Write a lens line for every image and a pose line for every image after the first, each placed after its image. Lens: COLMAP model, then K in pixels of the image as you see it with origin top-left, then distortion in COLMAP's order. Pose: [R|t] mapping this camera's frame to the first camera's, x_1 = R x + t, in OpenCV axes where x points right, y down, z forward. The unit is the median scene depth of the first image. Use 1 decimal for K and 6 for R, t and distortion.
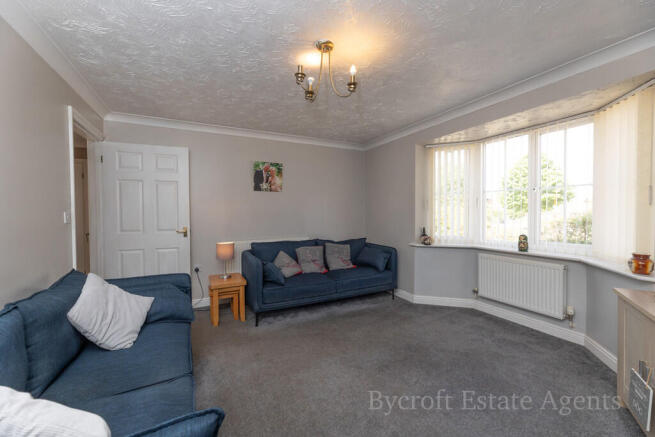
lens RADIAL K [[265.6, 0, 327.5], [0, 265.6, 218.5], [0, 0, 1]] dist [0.000090, -0.000006]
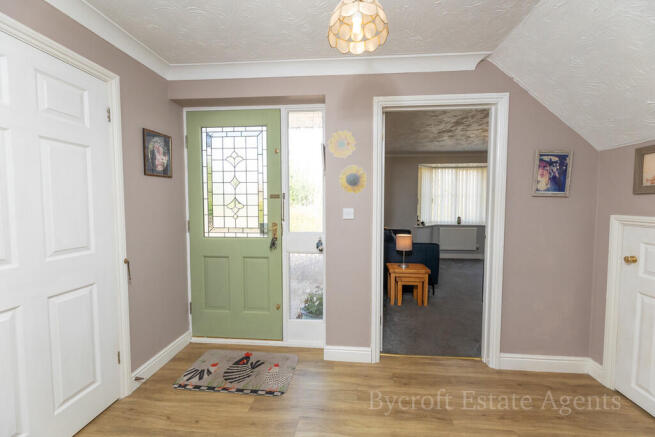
lens RADIAL K [[265.6, 0, 327.5], [0, 265.6, 218.5], [0, 0, 1]] dist [0.000090, -0.000006]
pose [[0.524615, -0.040959, 0.850354, -1.602352], [0.014066, 0.999123, 0.039447, -0.021927], [-0.851224, -0.008733, 0.524731, 0.748400]]
